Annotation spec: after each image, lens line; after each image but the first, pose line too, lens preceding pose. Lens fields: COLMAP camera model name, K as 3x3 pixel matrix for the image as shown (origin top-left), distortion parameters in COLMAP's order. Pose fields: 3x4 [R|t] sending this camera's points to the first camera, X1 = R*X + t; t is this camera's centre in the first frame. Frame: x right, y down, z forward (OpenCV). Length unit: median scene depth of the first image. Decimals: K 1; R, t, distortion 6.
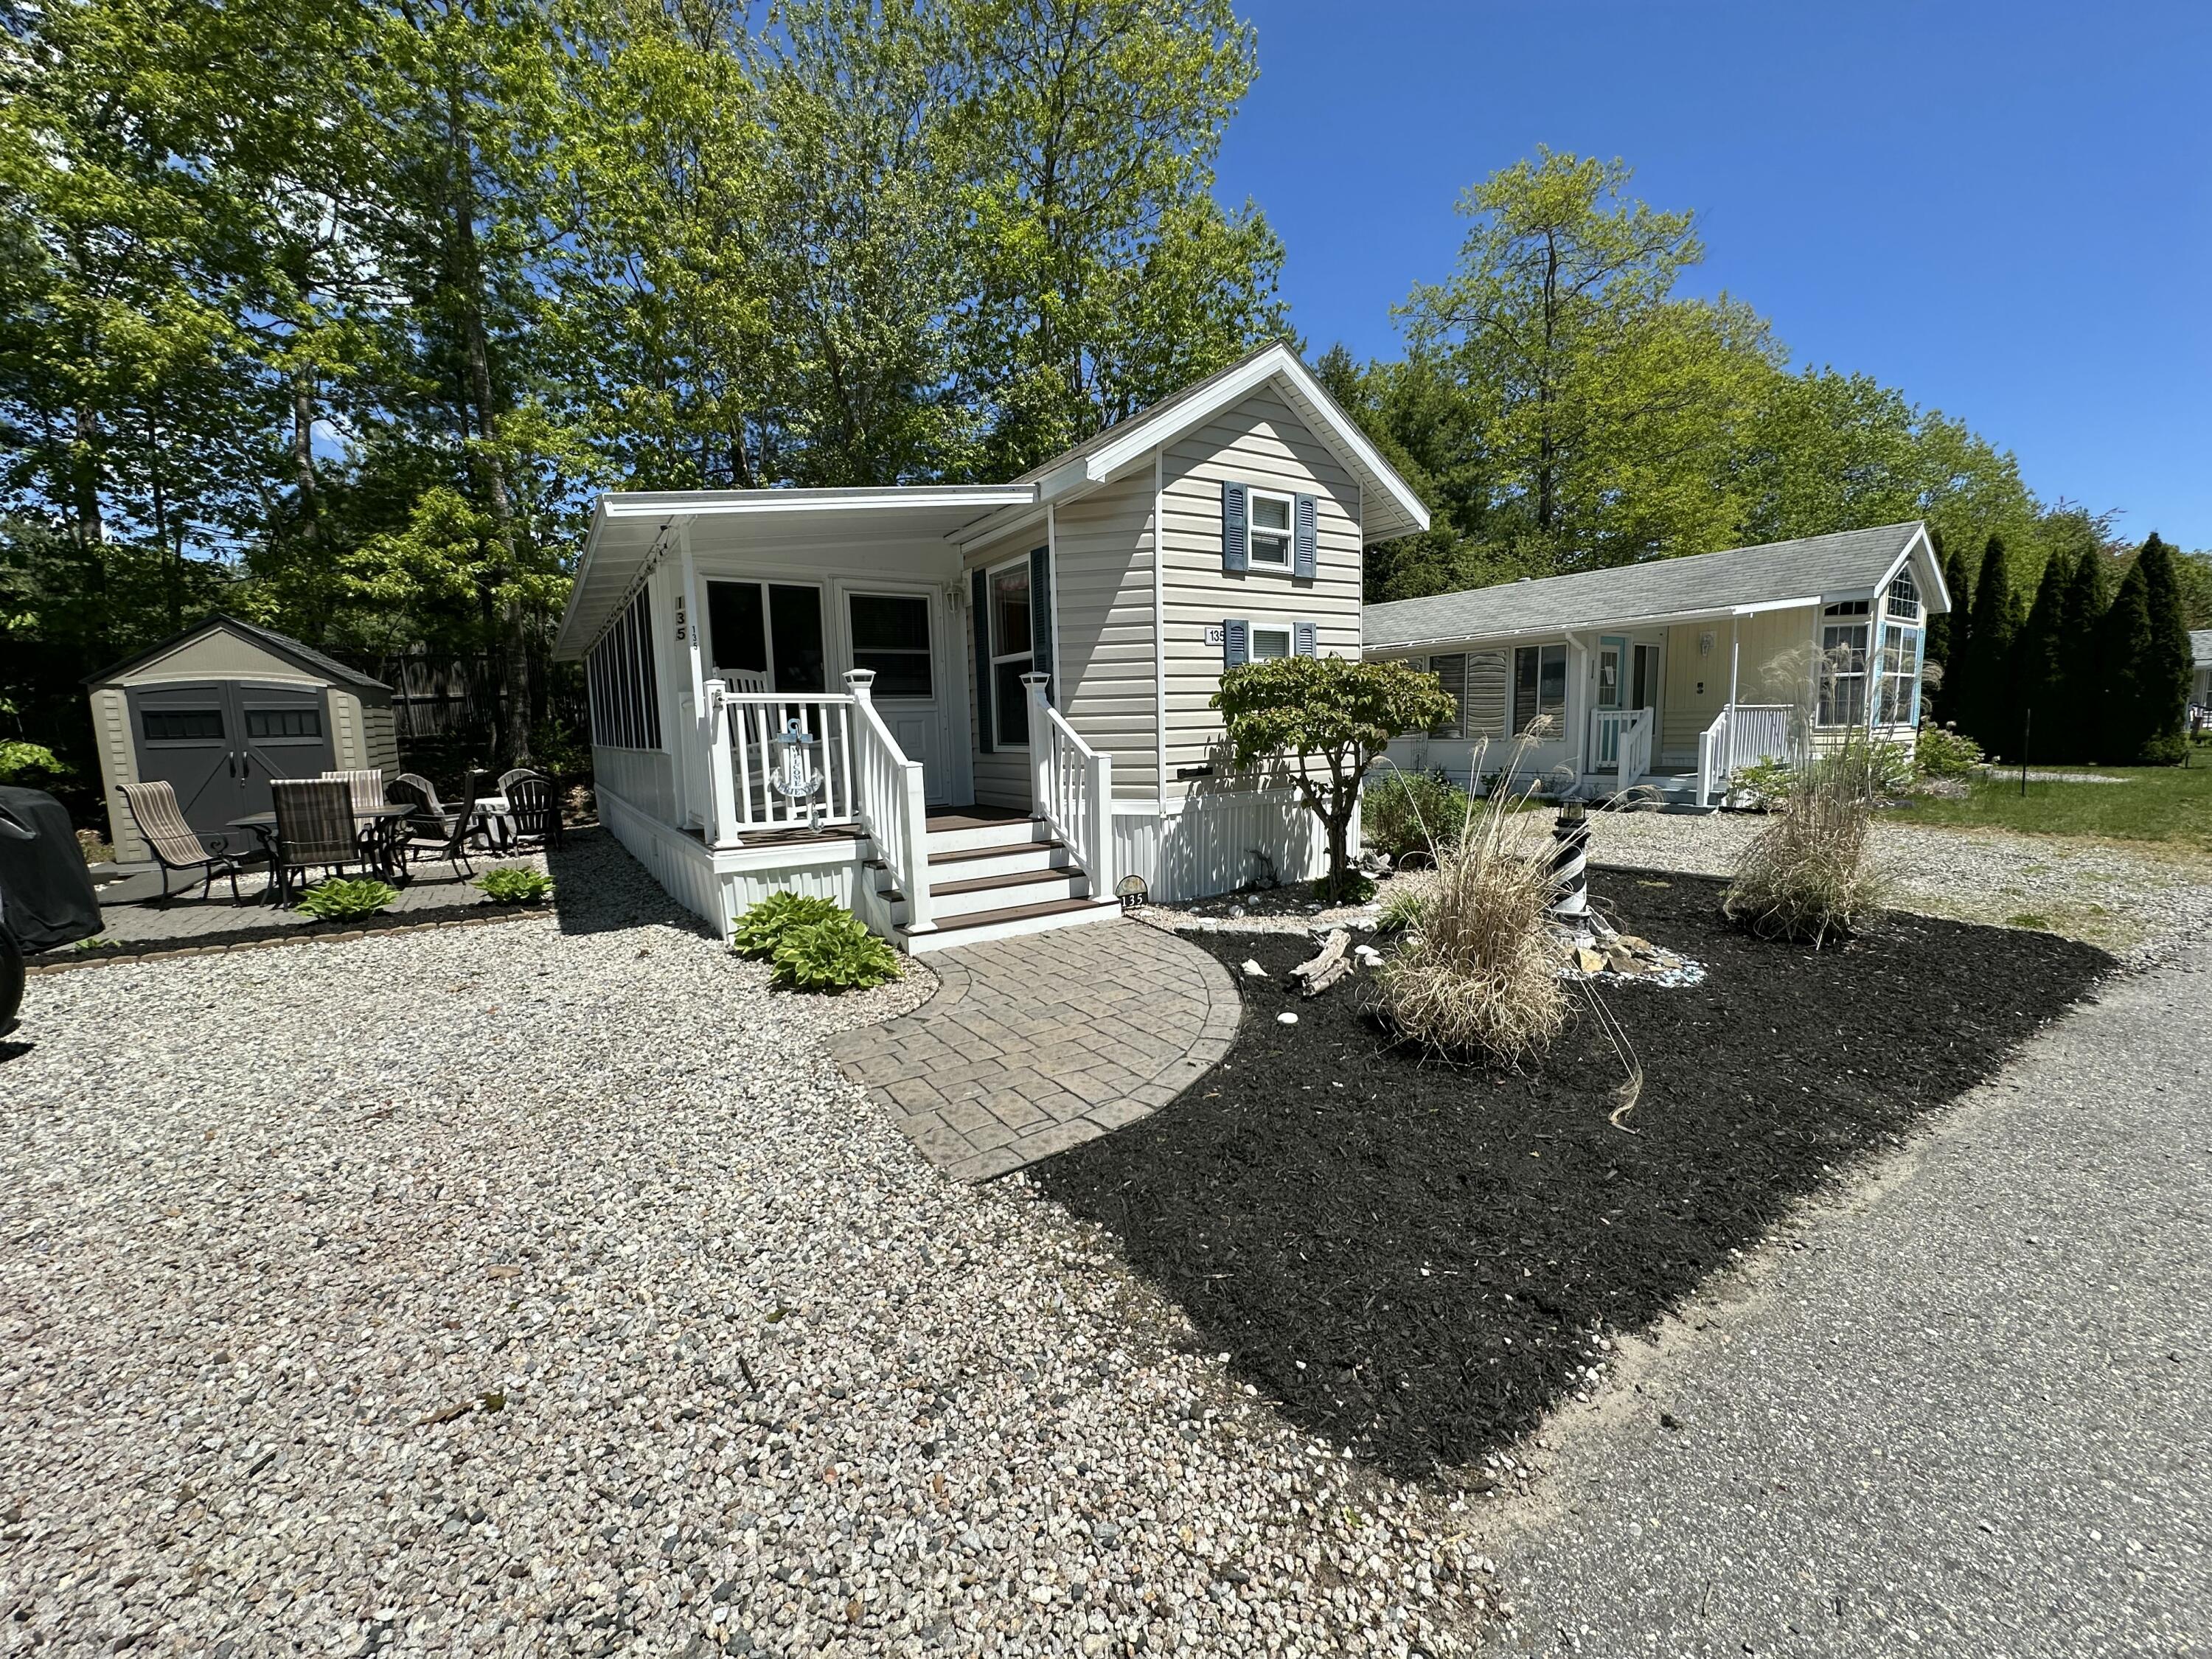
lens RADIAL K [[887.7, 0, 1102.9], [0, 887.7, 829.9], [0, 0, 1]] dist [-0.000642, 0.000937]
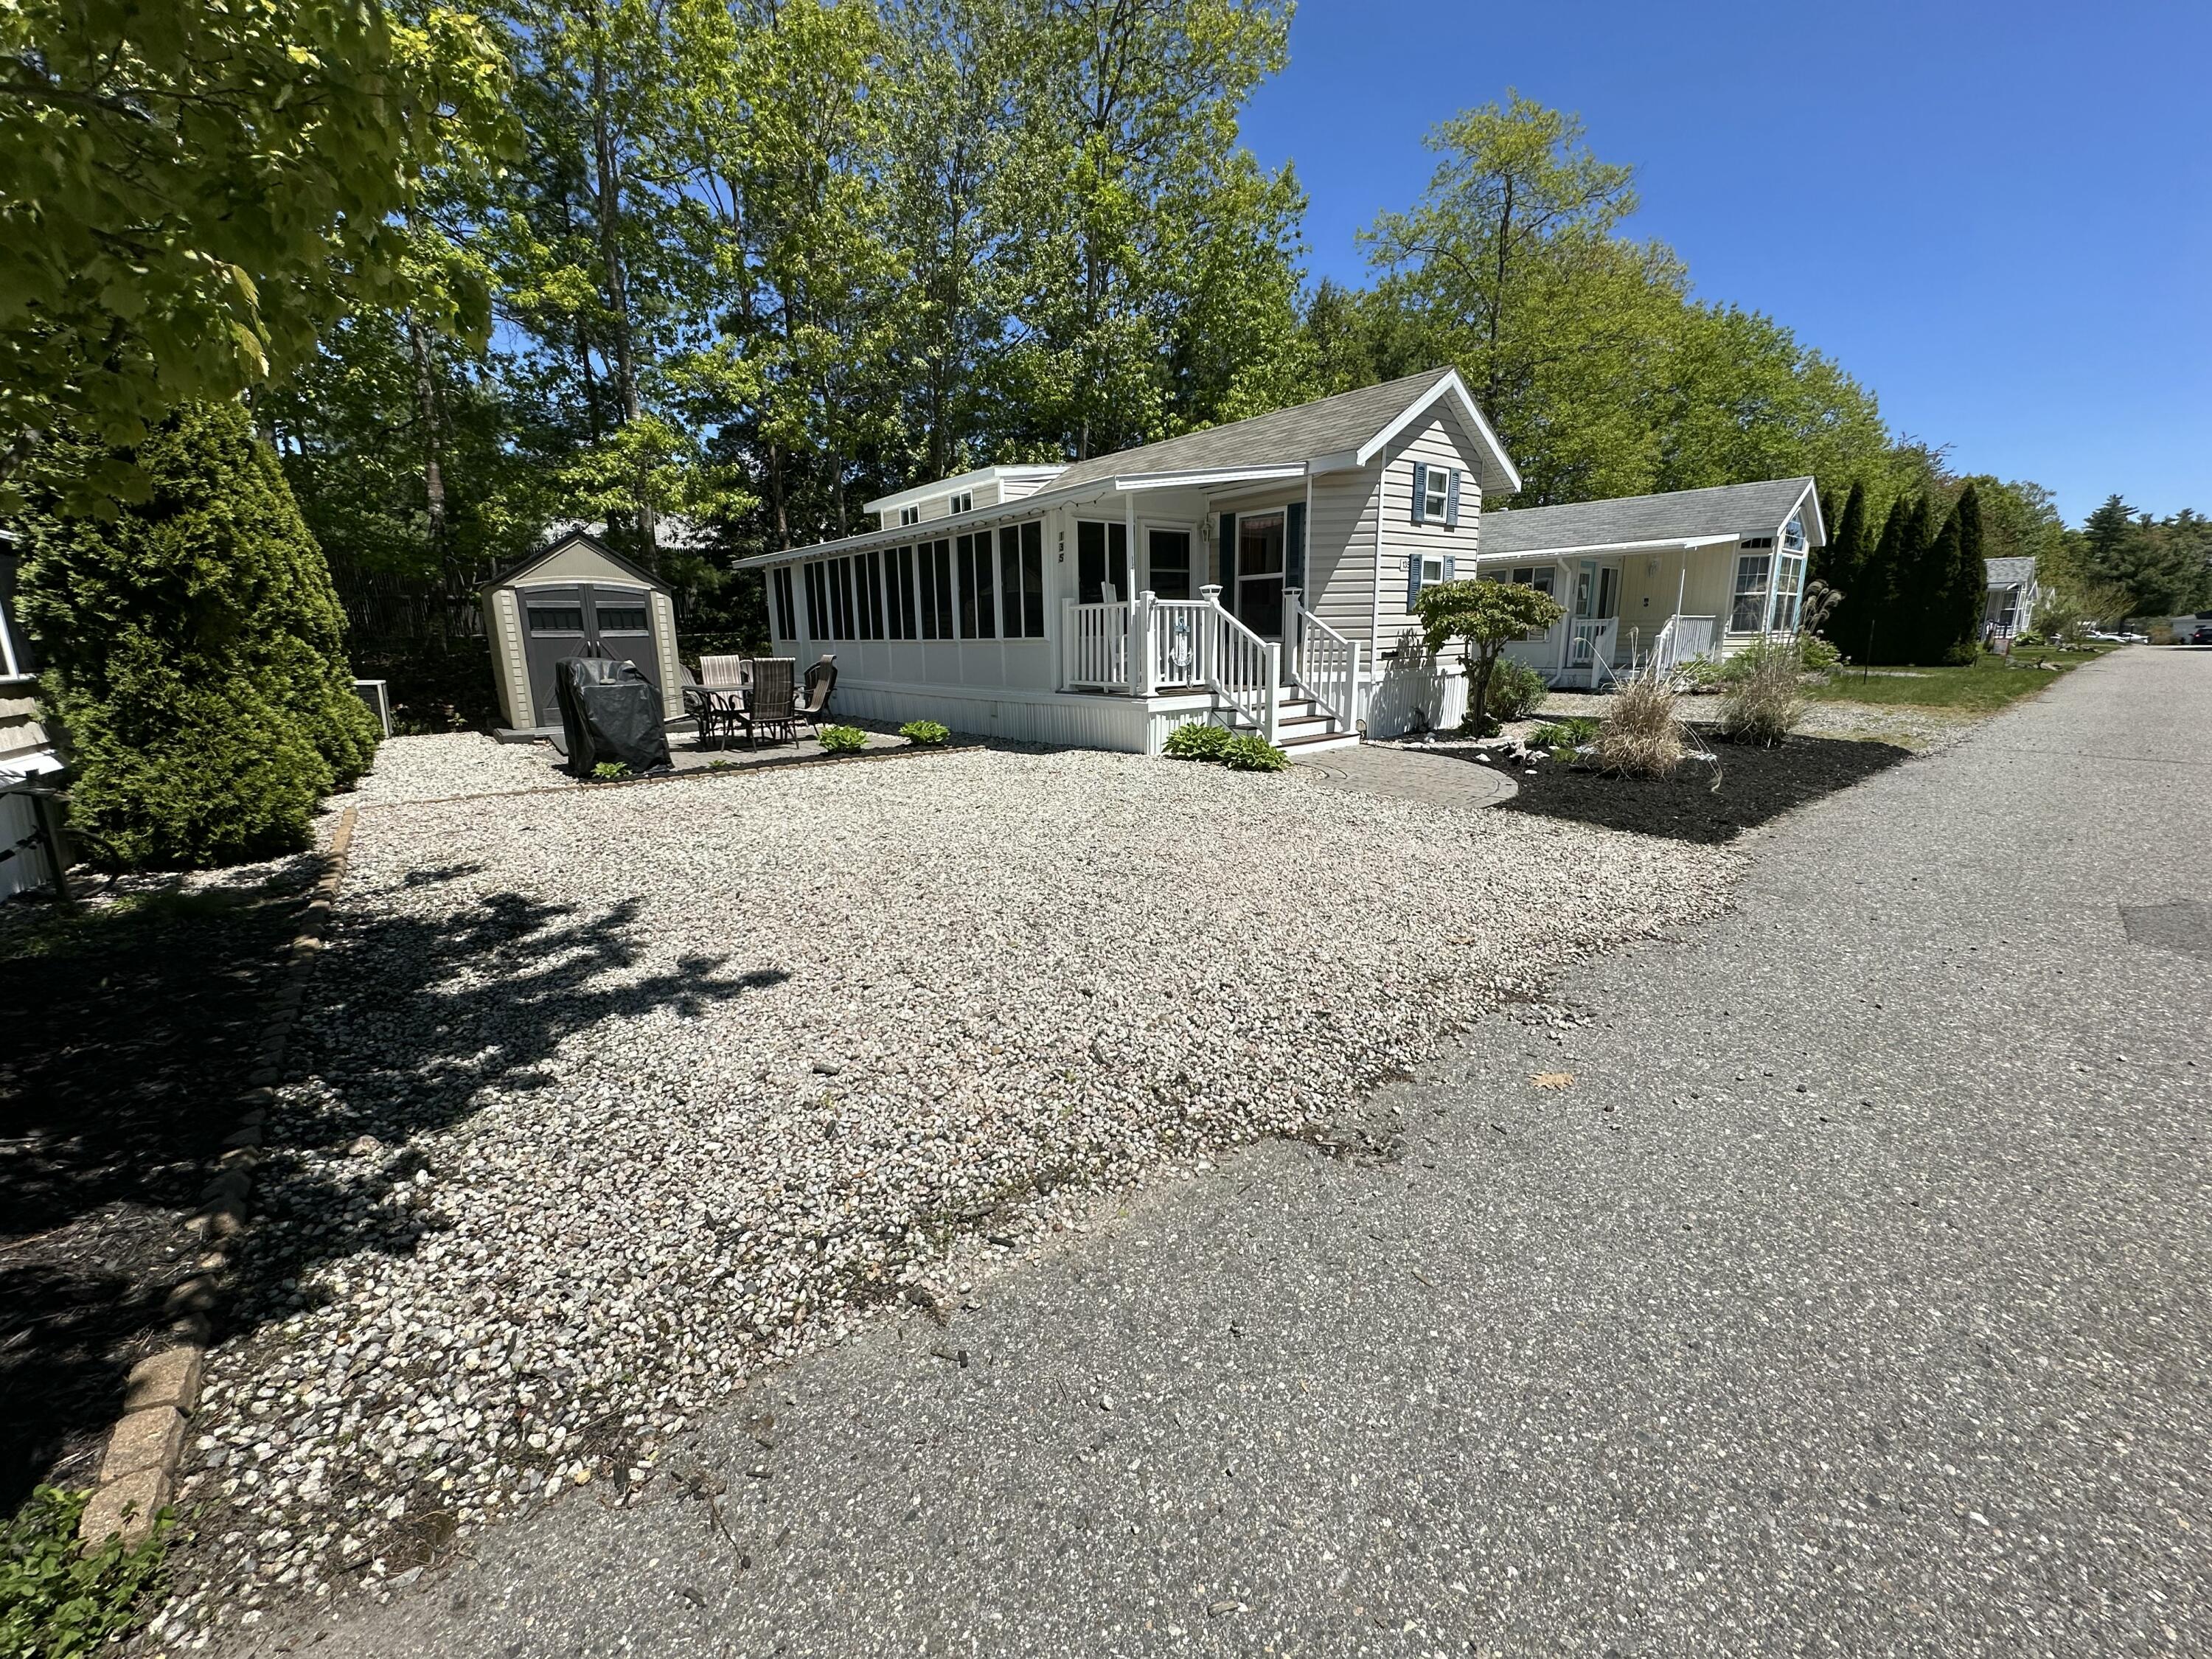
lens RADIAL K [[887.7, 0, 1106.4], [0, 887.7, 827.2], [0, 0, 1]] dist [-0.000642, 0.000937]
pose [[0.994256, -0.015044, 0.105964, -0.538291], [0.004612, 0.995175, 0.098009, 0.077947], [-0.106927, -0.096957, 0.989528, -0.492731]]
